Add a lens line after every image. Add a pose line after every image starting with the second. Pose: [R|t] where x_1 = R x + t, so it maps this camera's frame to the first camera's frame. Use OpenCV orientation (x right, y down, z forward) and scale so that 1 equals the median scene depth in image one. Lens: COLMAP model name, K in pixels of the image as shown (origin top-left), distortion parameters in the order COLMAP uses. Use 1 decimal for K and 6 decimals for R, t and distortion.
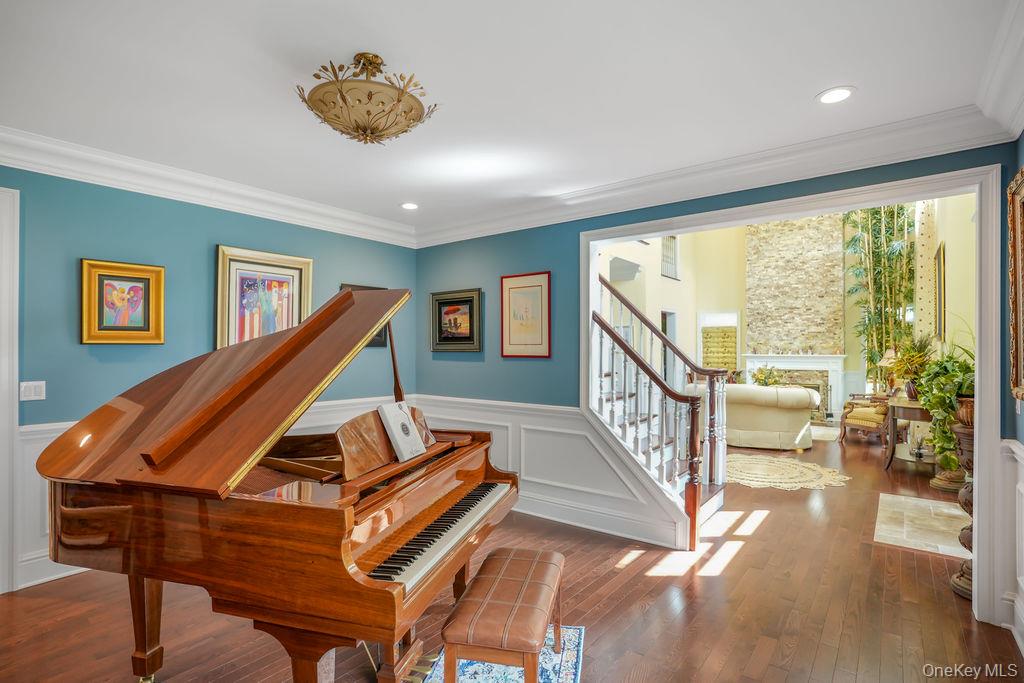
lens RADIAL K [[497.9, 0, 512.0], [0, 497.9, 341.8], [0, 0, 1]] dist [0.001955, 0.000422]
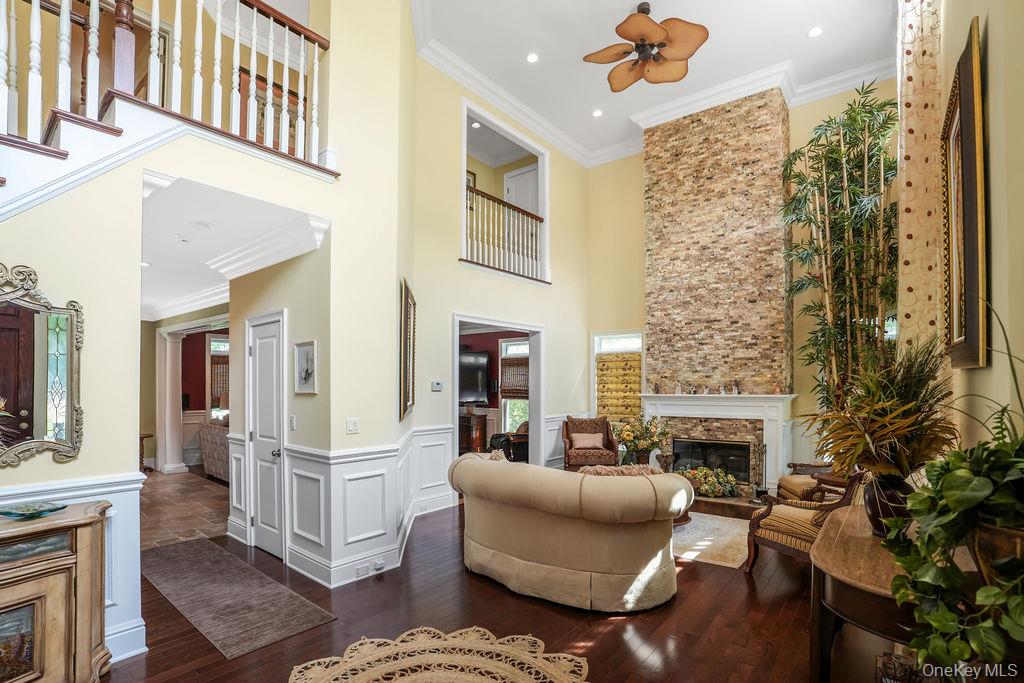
lens RADIAL K [[478.2, 0, 512.0], [0, 478.2, 380.7], [0, 0, 1]] dist [-0.026489, 0.004159]
pose [[0.999823, -0.008878, -0.016591, 0.333419], [0.008984, 0.999939, 0.006361, 0.002597], [0.016533, -0.006509, 0.999842, 0.405599]]
